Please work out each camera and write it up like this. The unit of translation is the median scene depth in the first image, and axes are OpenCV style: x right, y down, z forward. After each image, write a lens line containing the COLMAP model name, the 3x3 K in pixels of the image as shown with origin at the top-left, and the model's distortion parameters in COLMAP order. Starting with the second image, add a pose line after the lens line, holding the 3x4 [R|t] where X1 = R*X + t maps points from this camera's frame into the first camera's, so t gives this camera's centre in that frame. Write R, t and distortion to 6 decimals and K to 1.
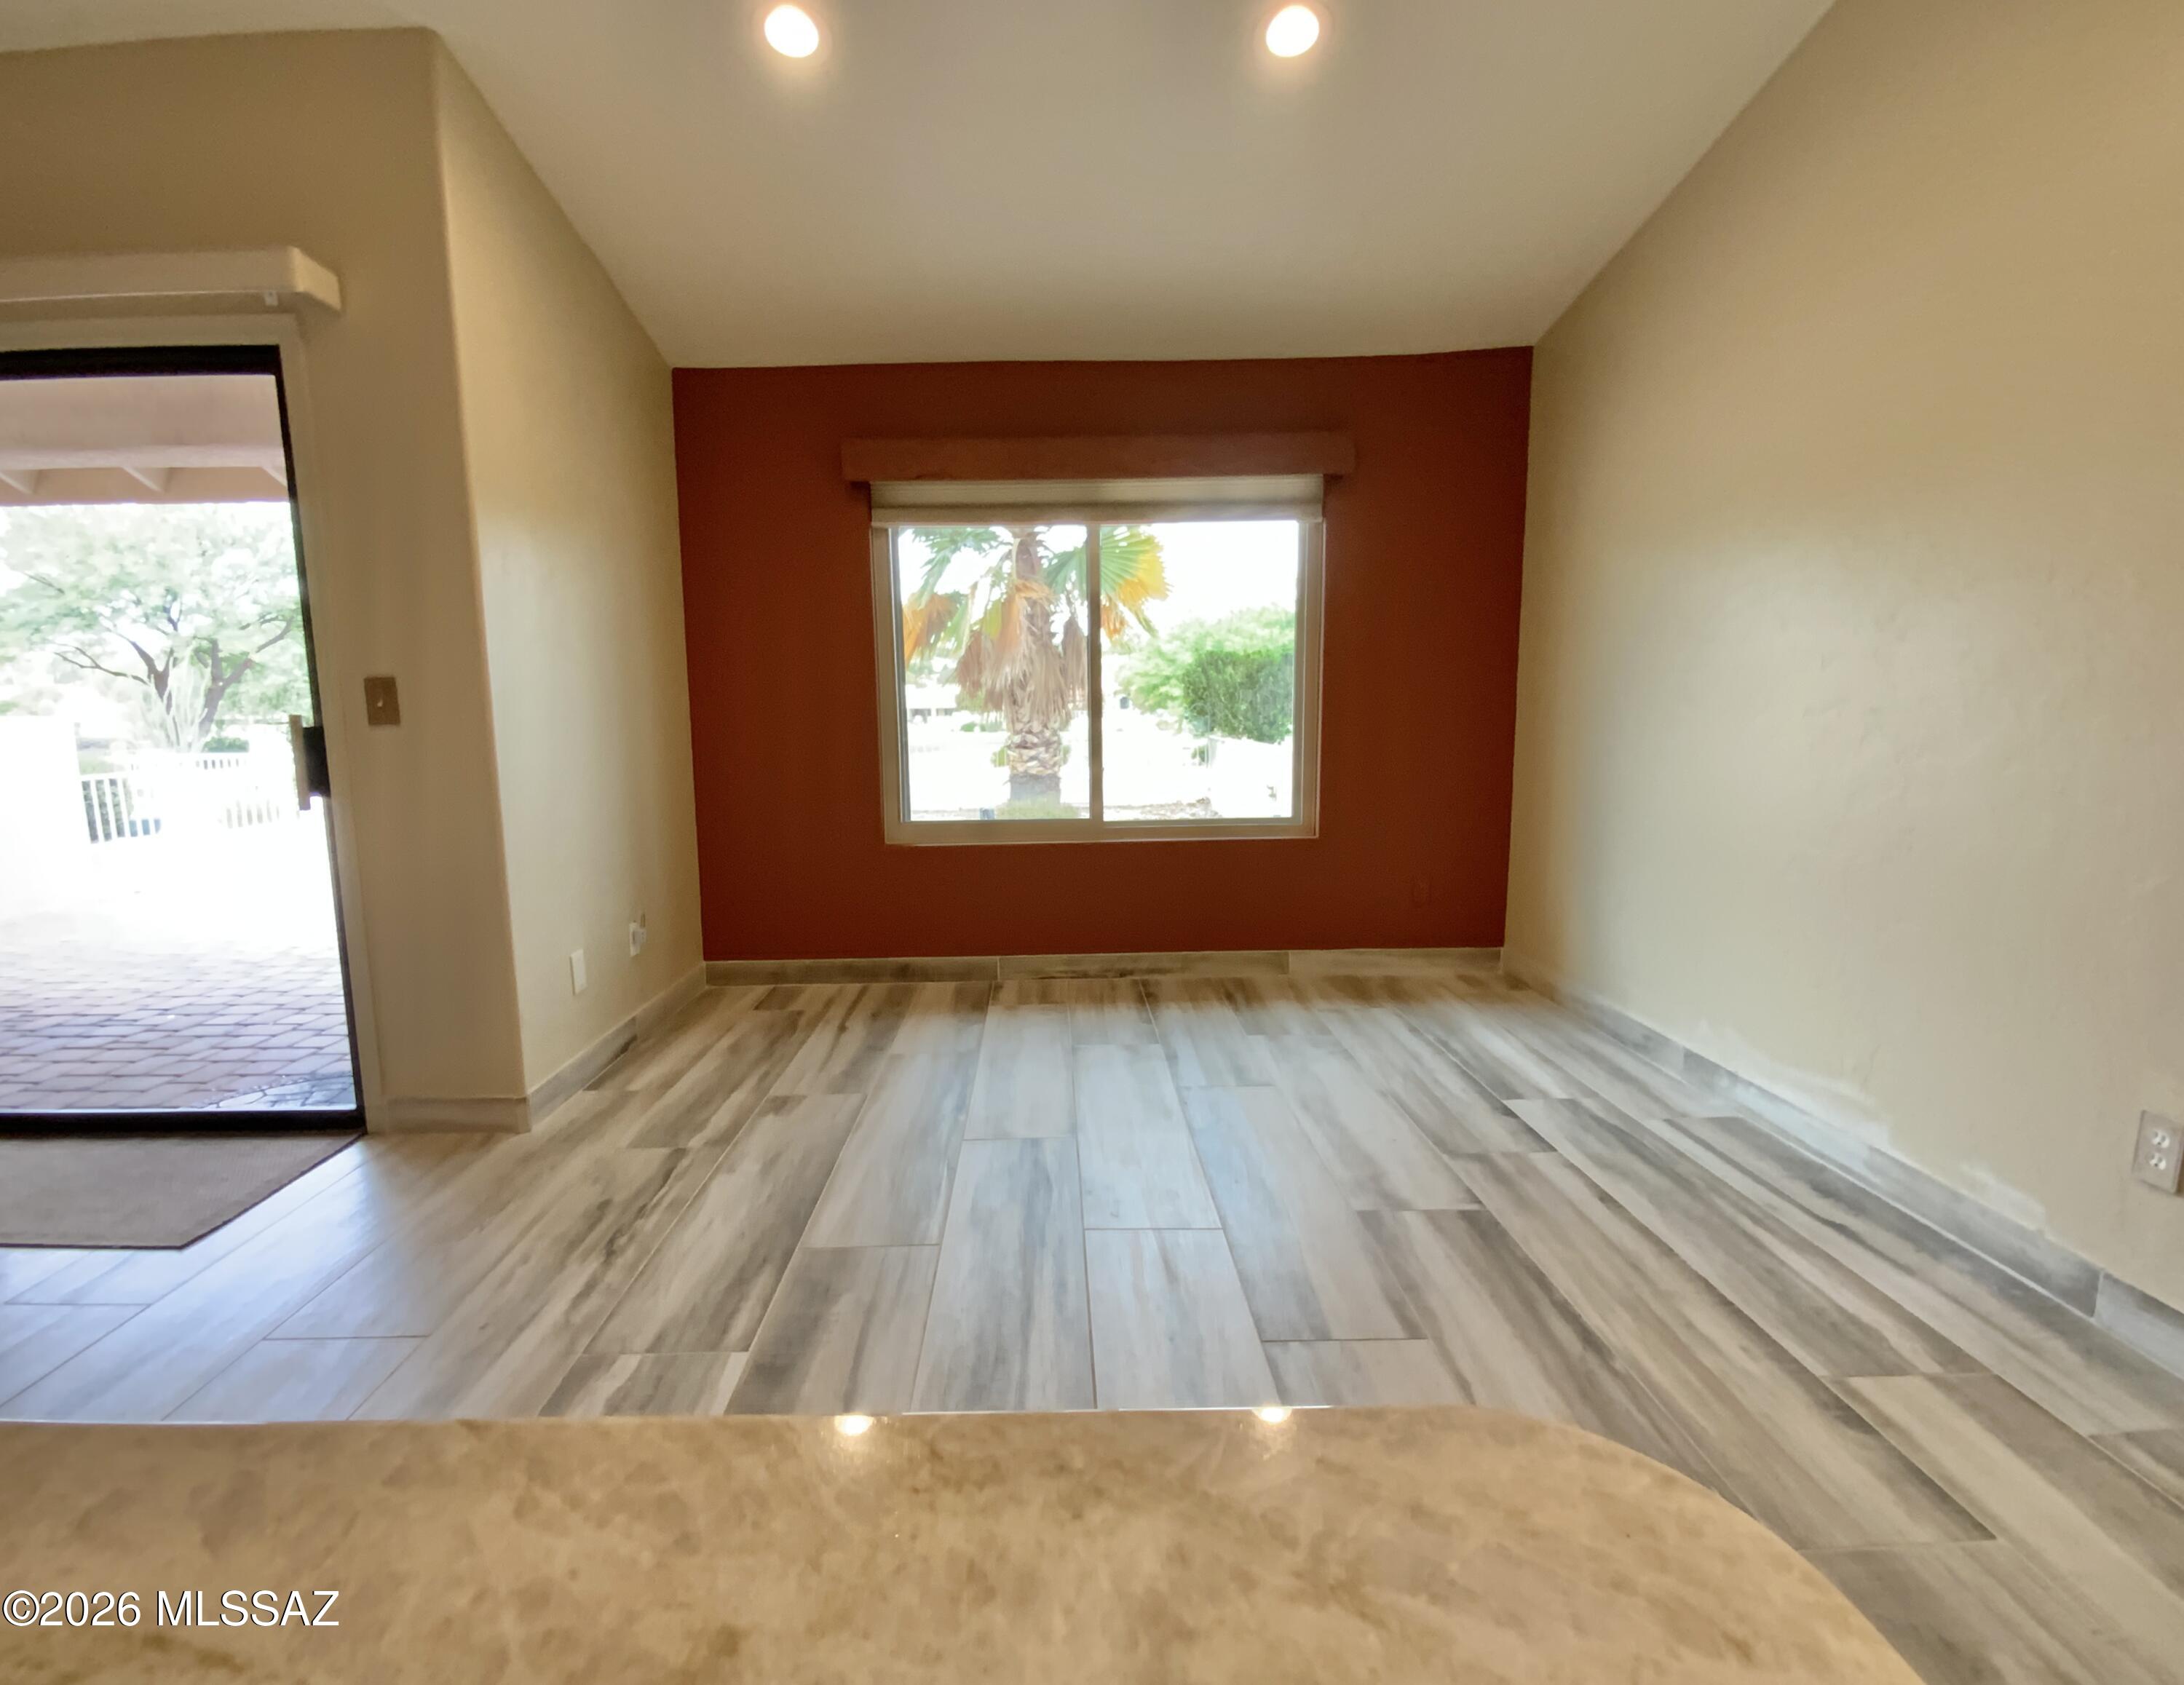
lens RADIAL K [[989.7, 0, 1073.2], [0, 989.7, 840.1], [0, 0, 1]] dist [-0.011902, -0.000551]
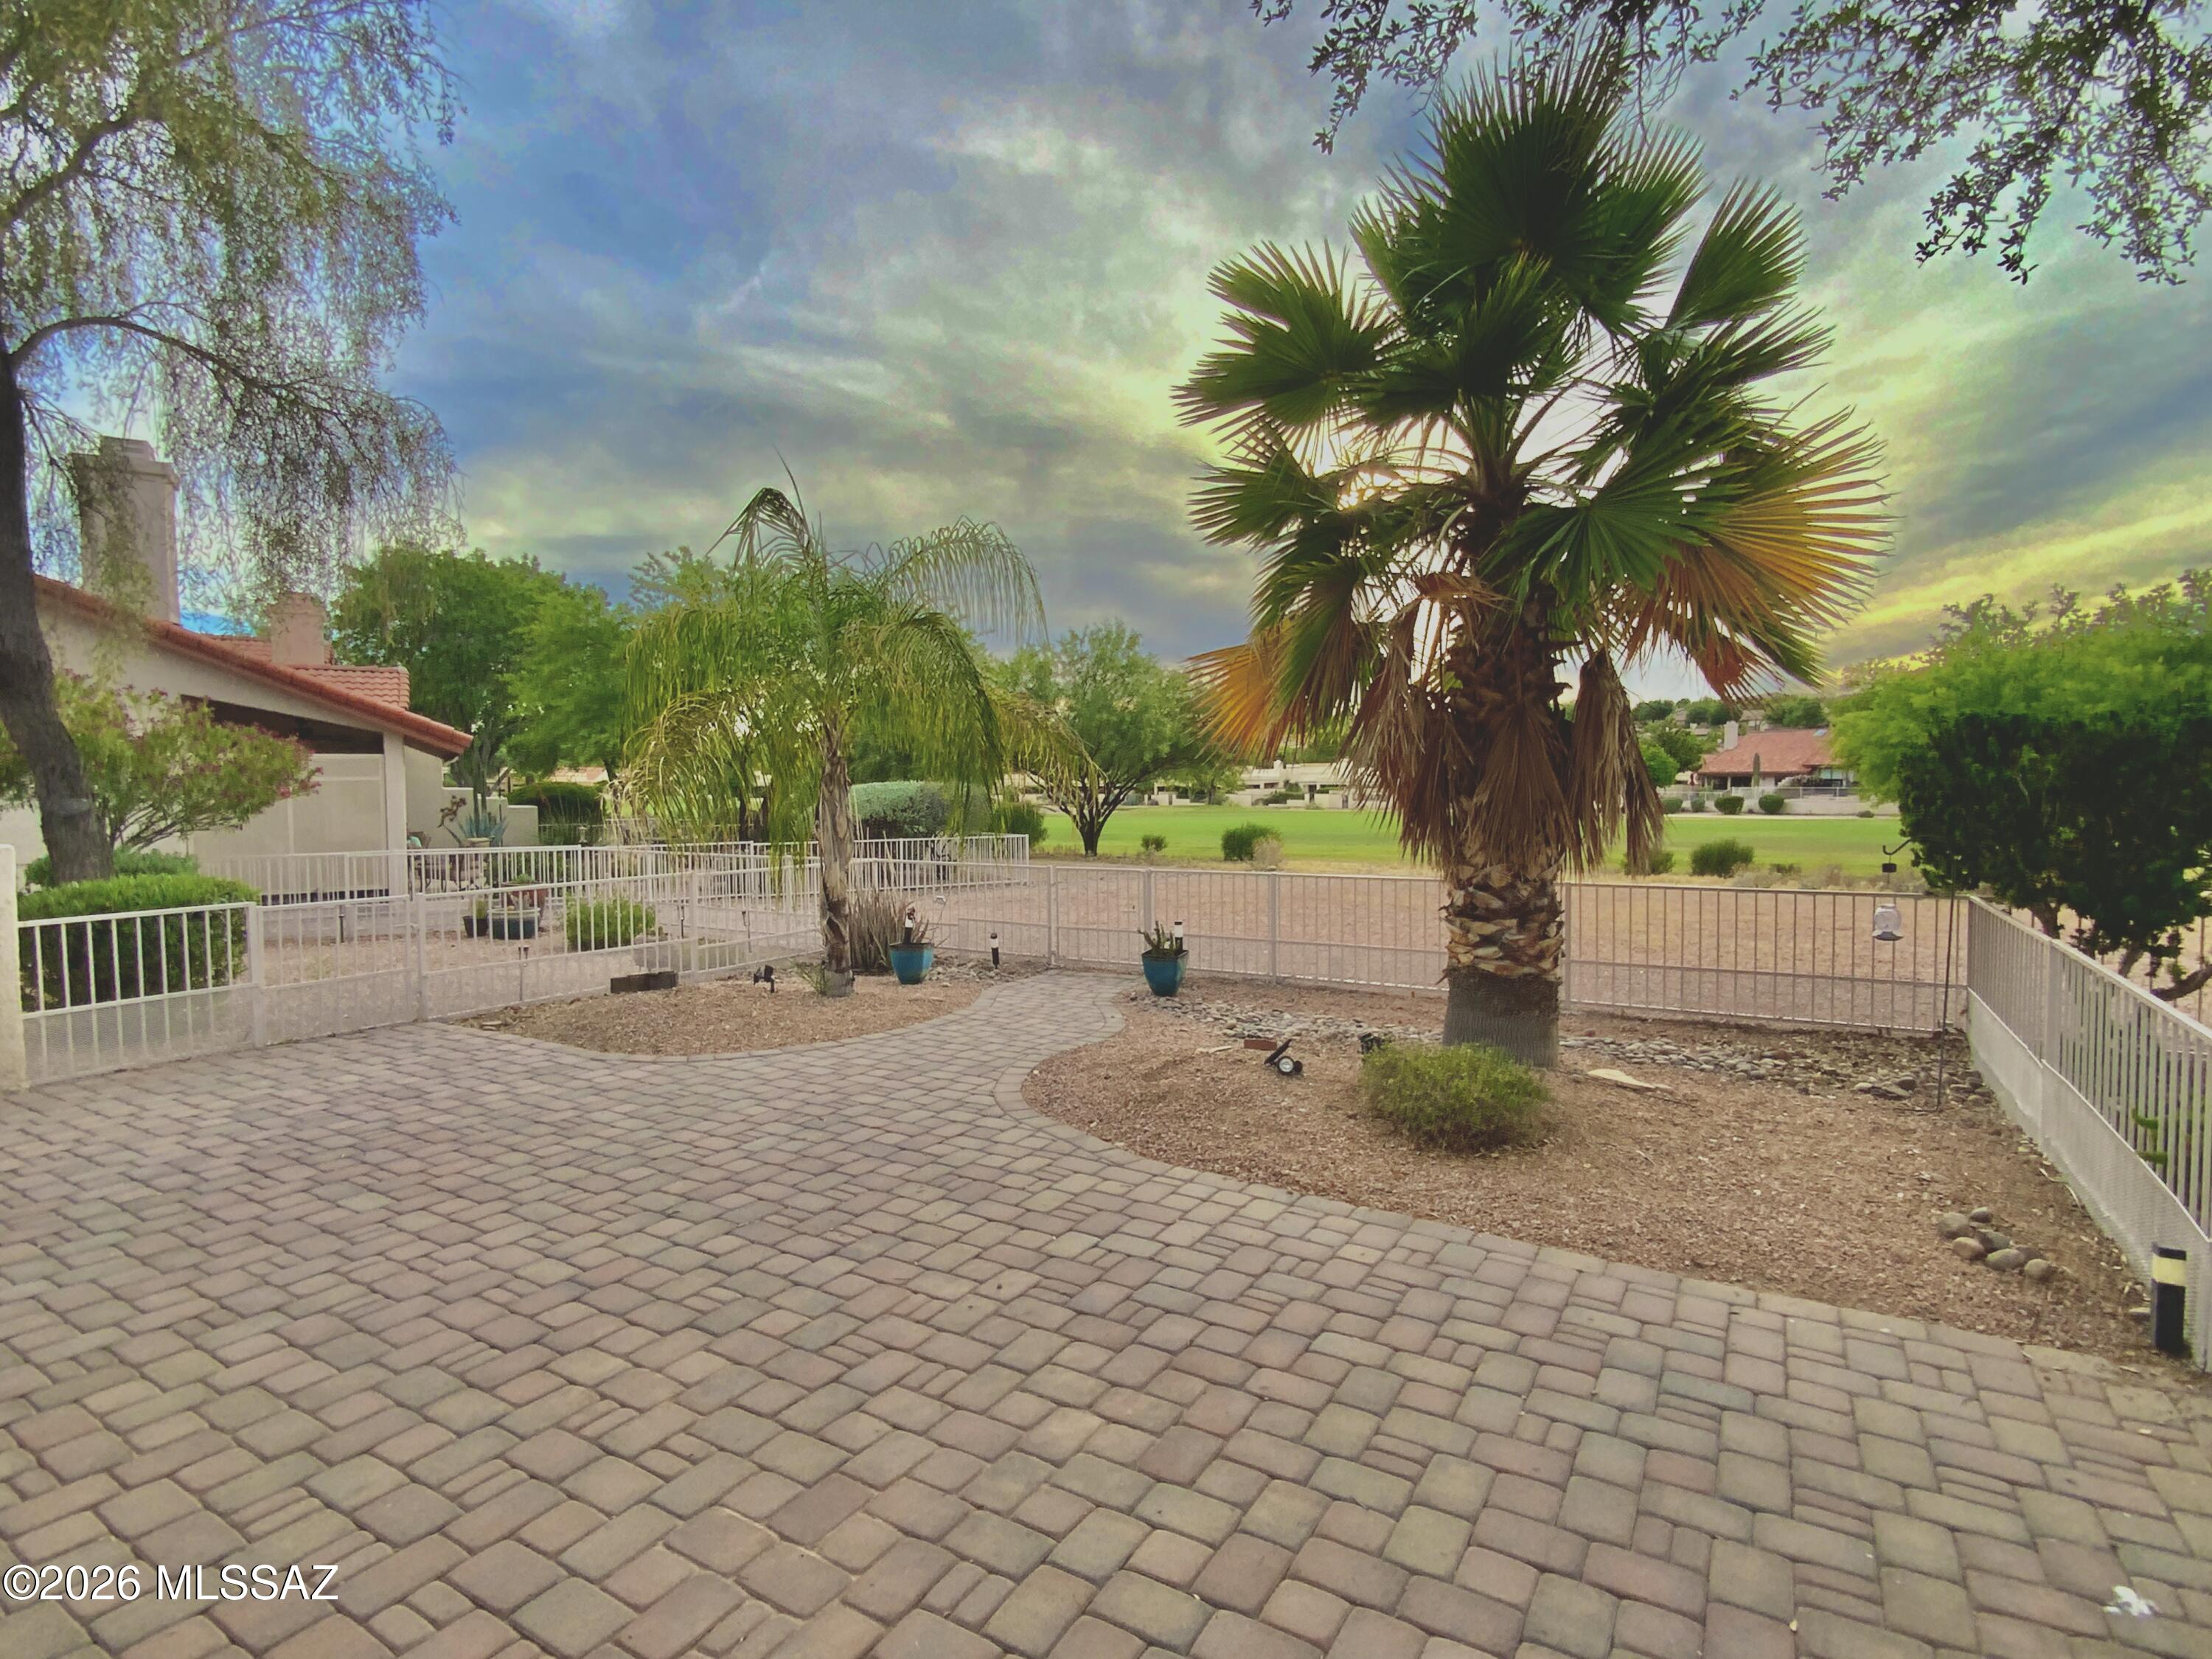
lens RADIAL K [[1085.5, 0, 1101.3], [0, 1085.5, 835.9], [0, 0, 1]] dist [0.007084, -0.003967]
pose [[0.843491, 0.032598, -0.536154, 0.080714], [-0.075495, 0.995443, -0.058248, -0.085127], [0.531812, 0.089609, 0.842108, 0.427306]]
